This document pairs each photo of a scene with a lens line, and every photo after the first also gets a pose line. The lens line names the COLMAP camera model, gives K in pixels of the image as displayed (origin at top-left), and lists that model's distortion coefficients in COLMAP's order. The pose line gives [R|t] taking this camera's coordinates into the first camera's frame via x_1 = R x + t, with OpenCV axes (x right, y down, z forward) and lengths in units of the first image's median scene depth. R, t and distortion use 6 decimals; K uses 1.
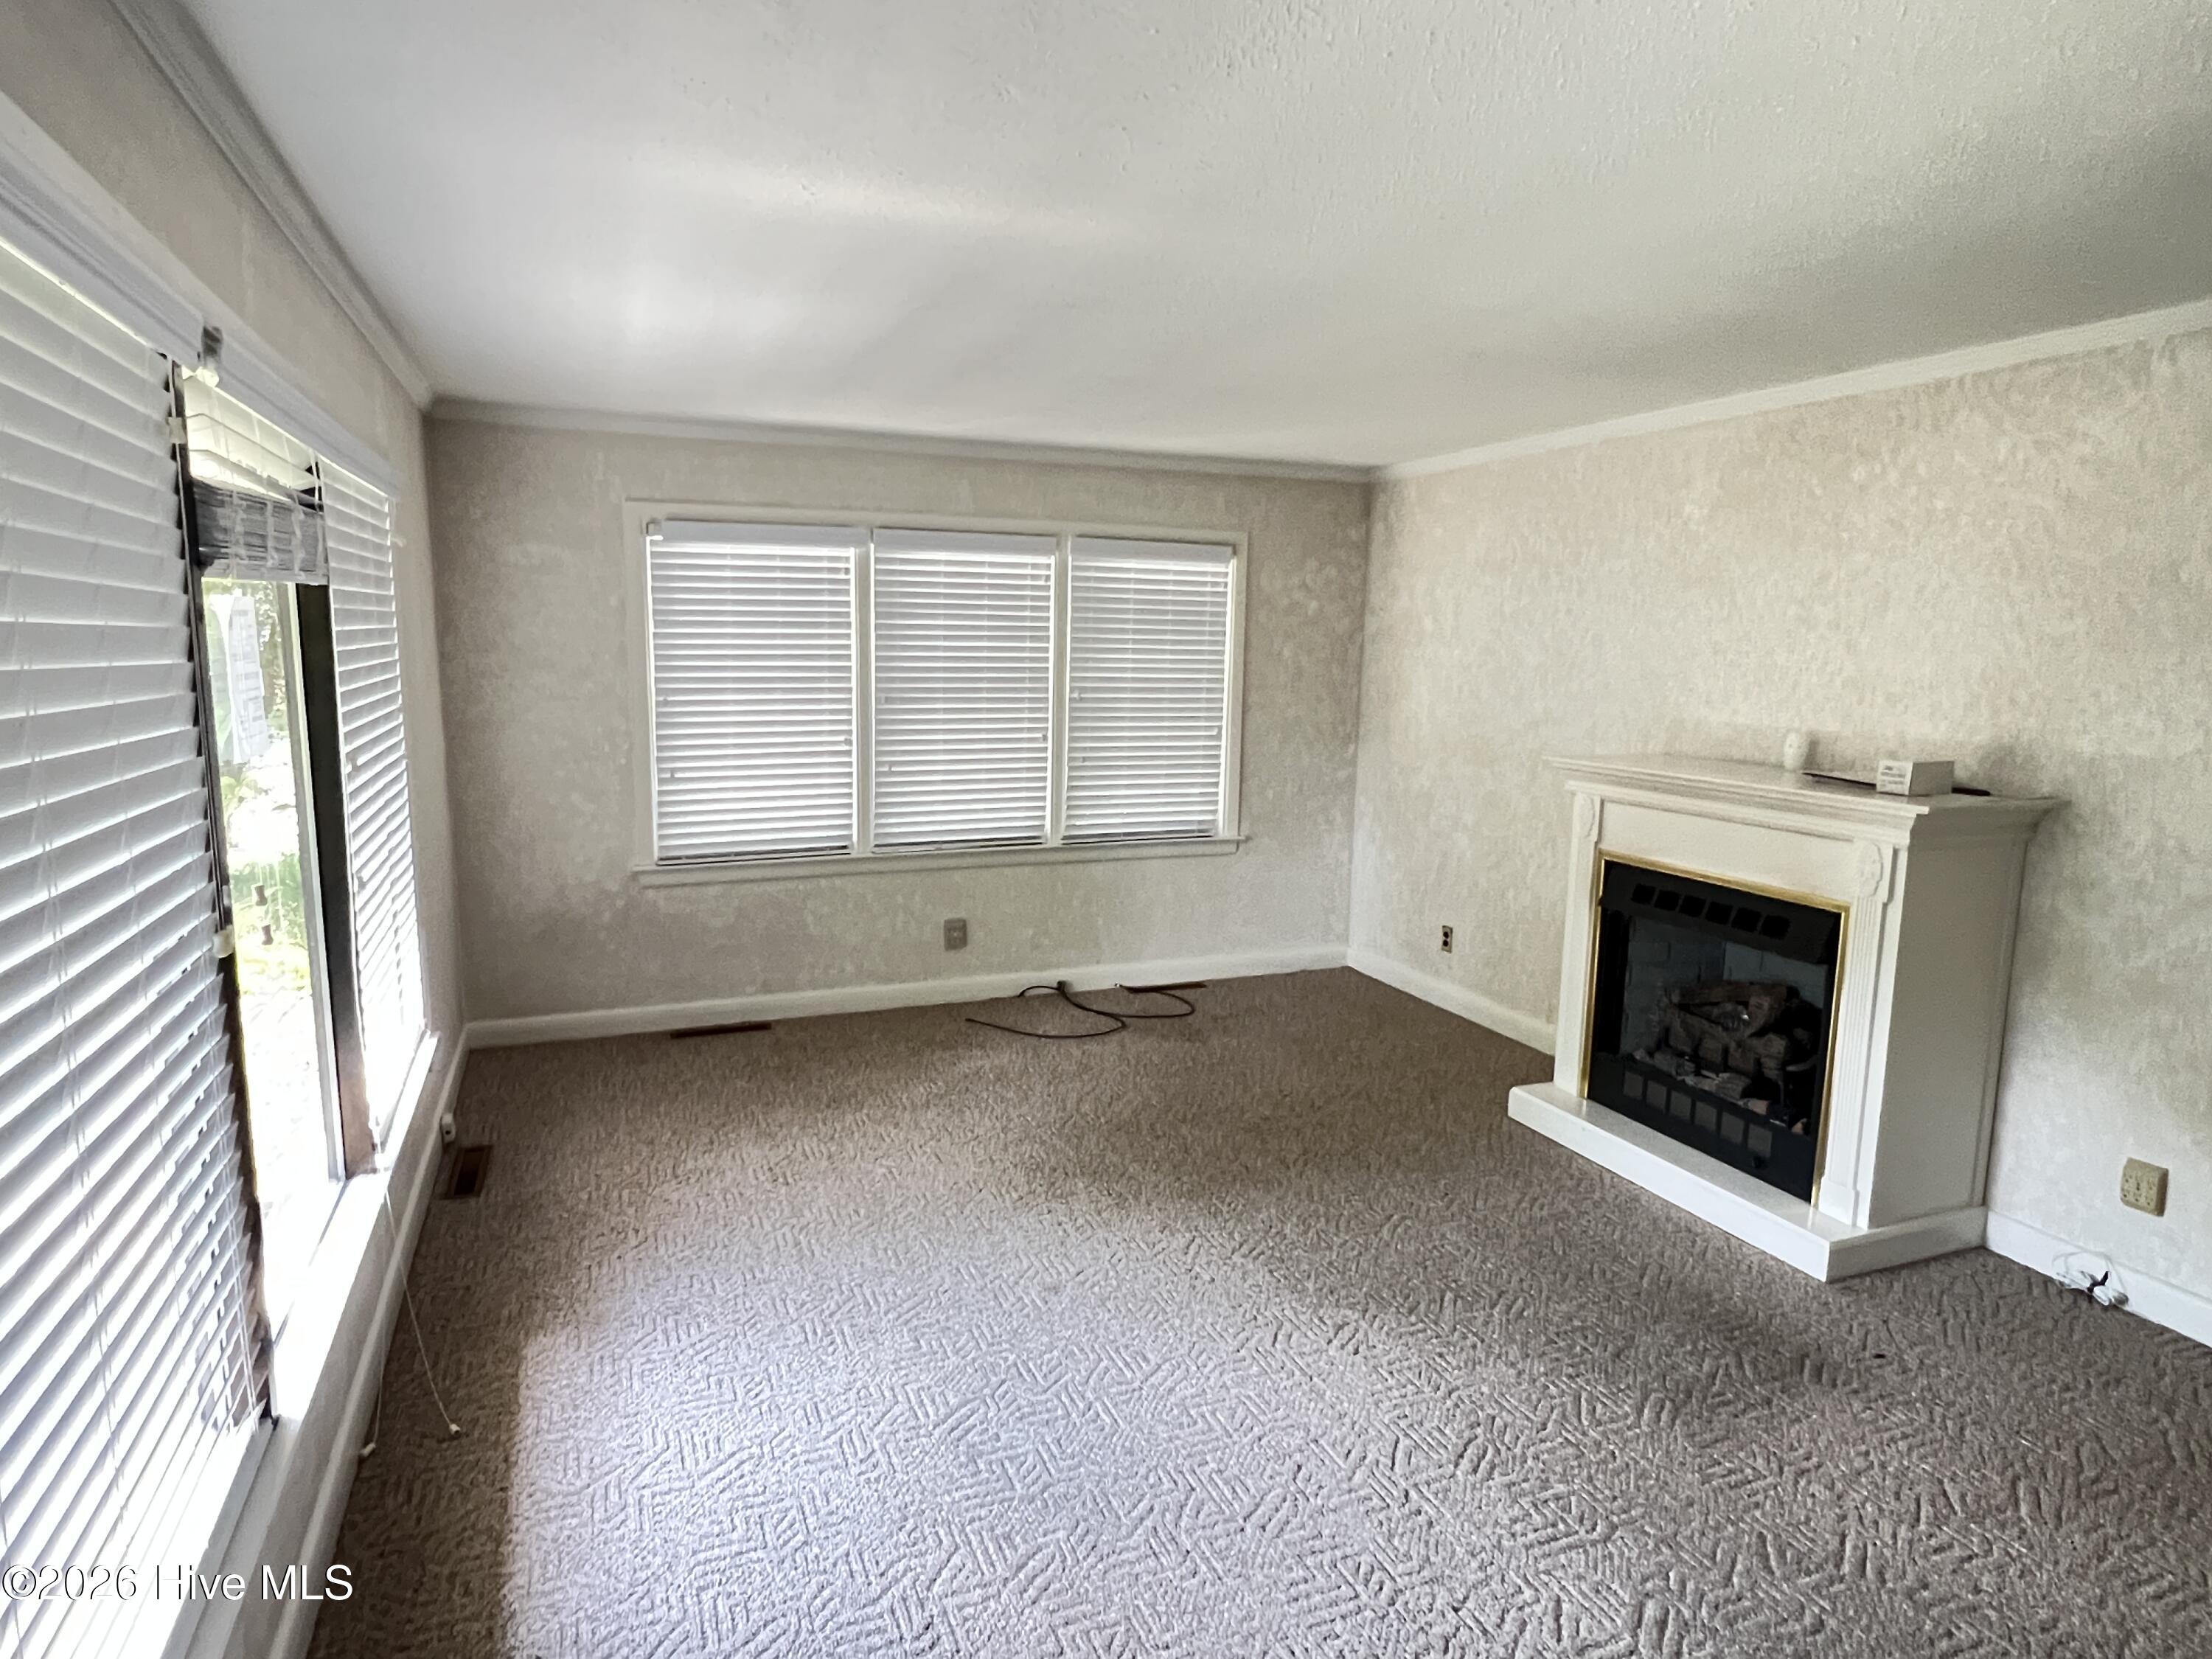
lens RADIAL K [[1275.6, 0, 1089.3], [0, 1275.6, 827.1], [0, 0, 1]] dist [0.005100, -0.001287]
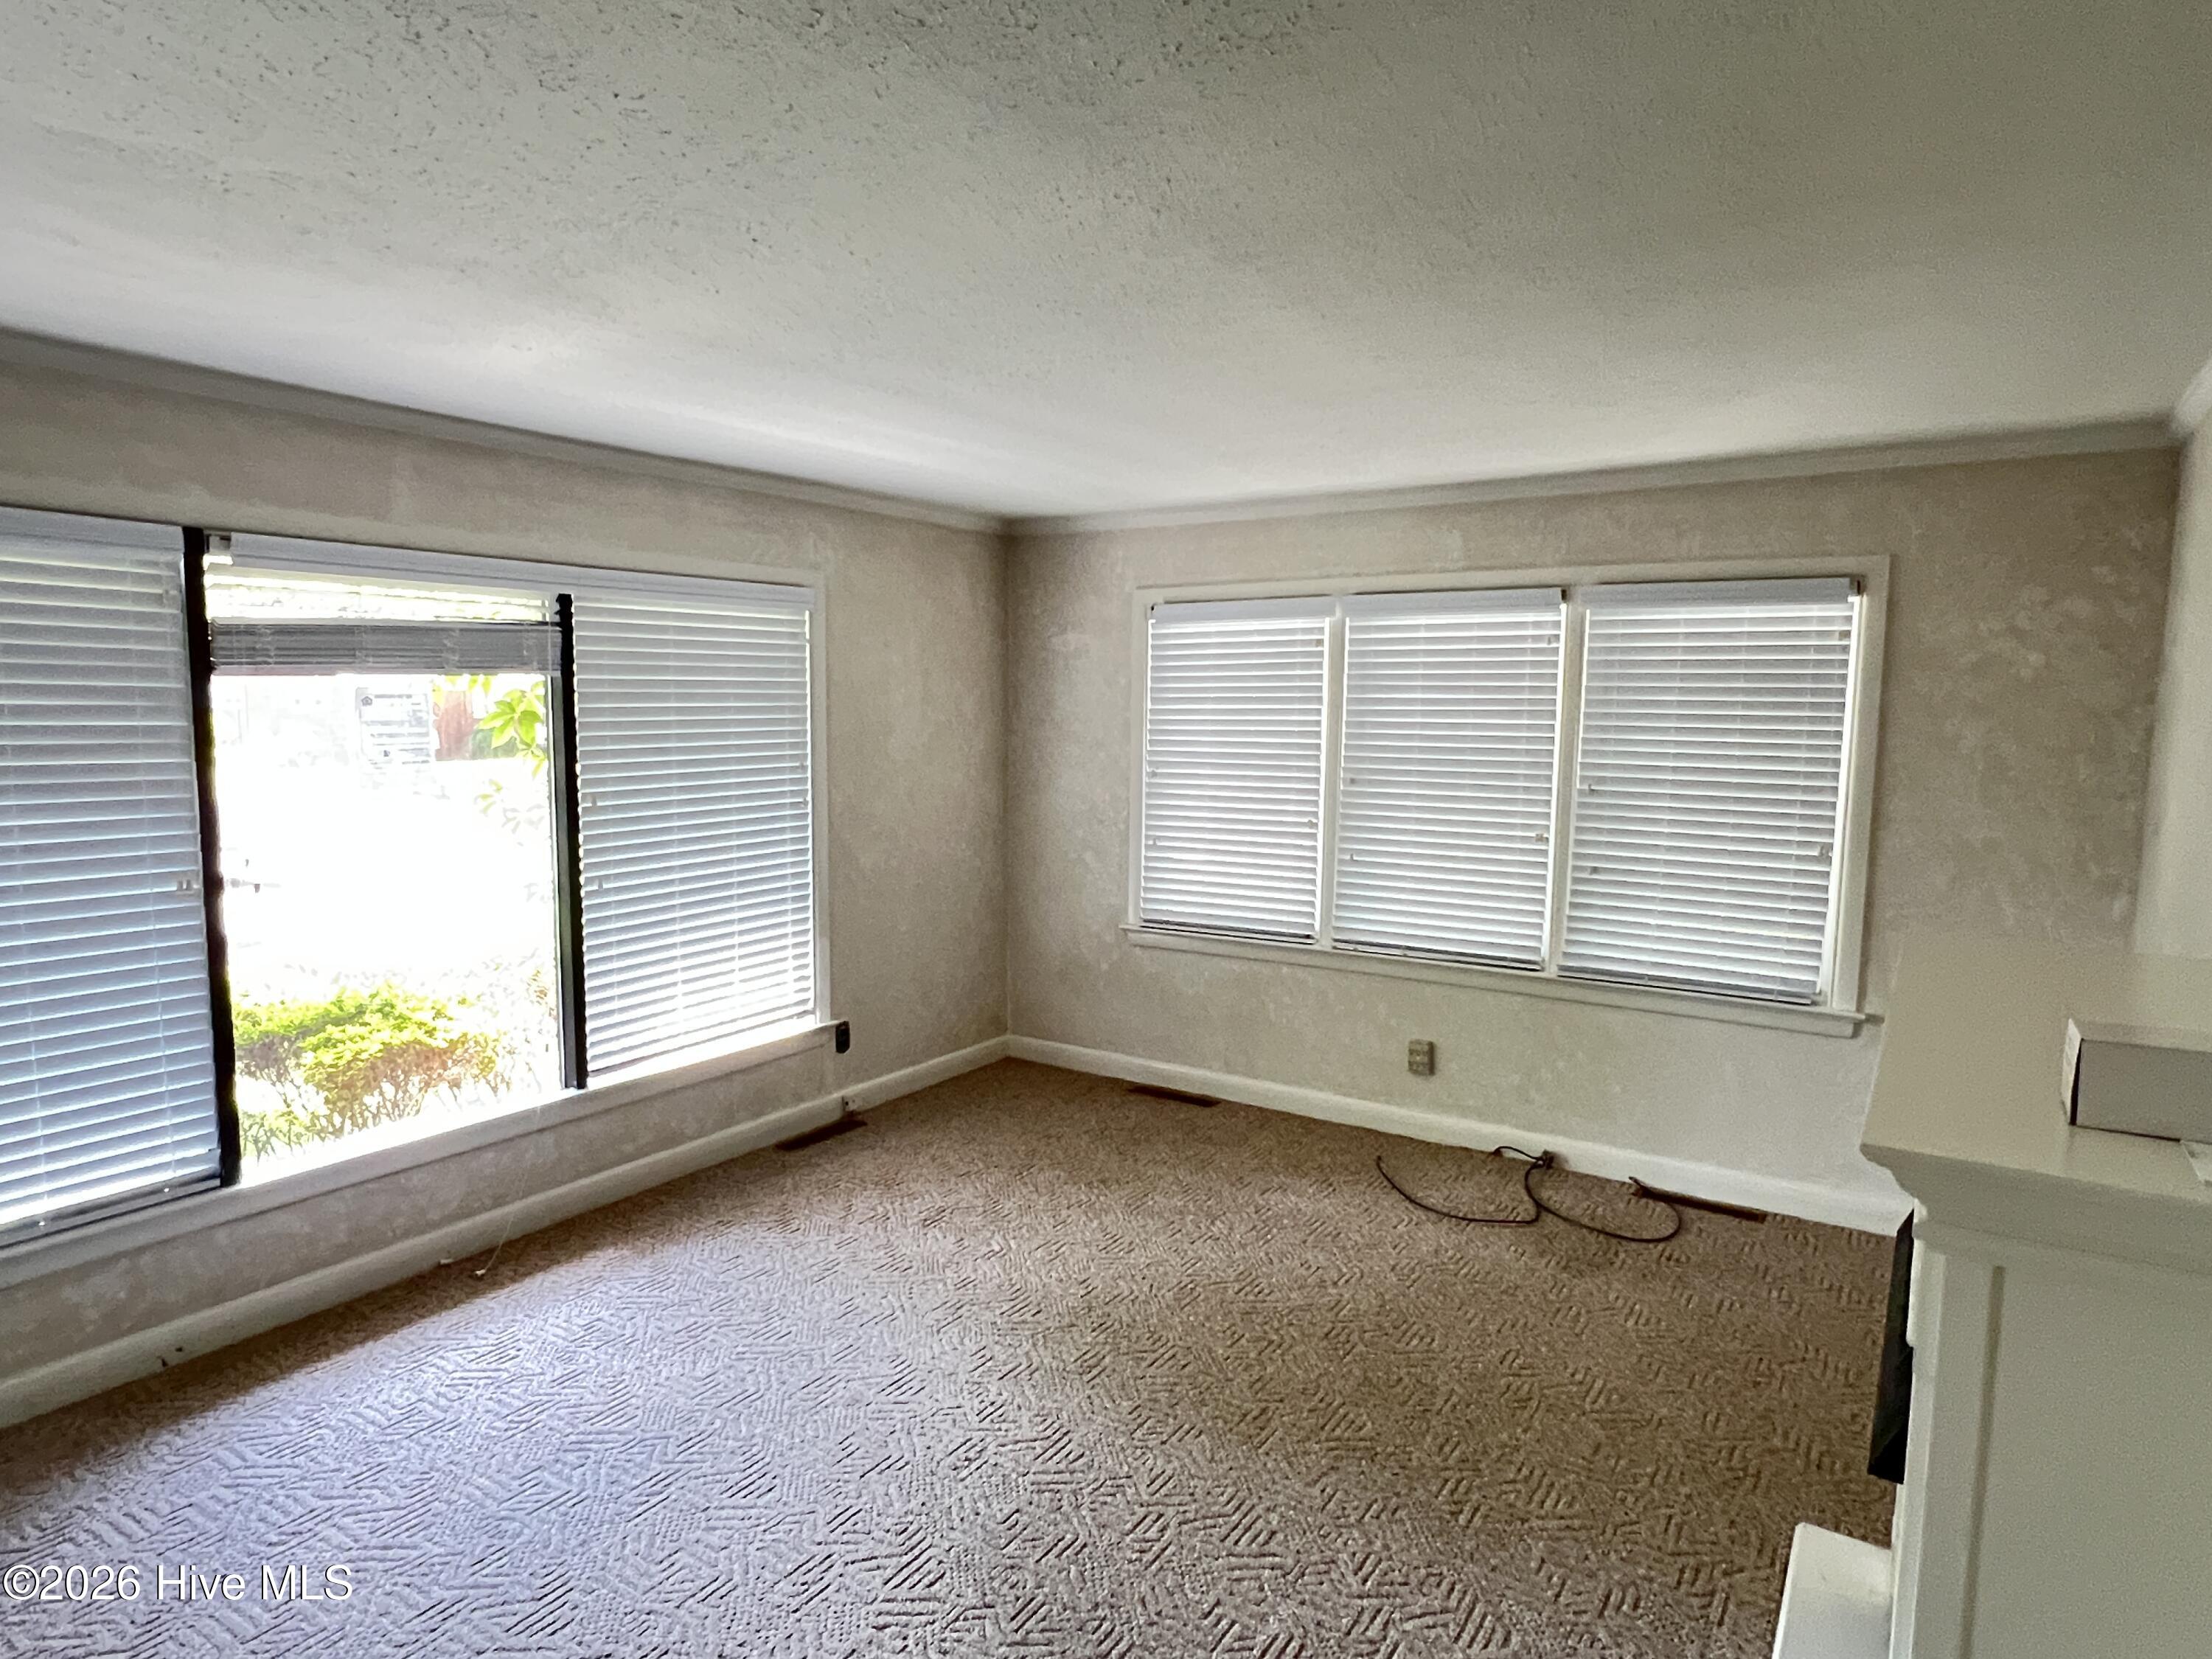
lens RADIAL K [[1275.6, 0, 1092.1], [0, 1275.6, 821.9], [0, 0, 1]] dist [0.005100, -0.001287]
pose [[0.571206, 0.069455, -0.817863, 0.473952], [-0.121196, 0.992629, -0.000349, -0.047900], [0.811810, 0.099321, 0.575413, 0.326679]]
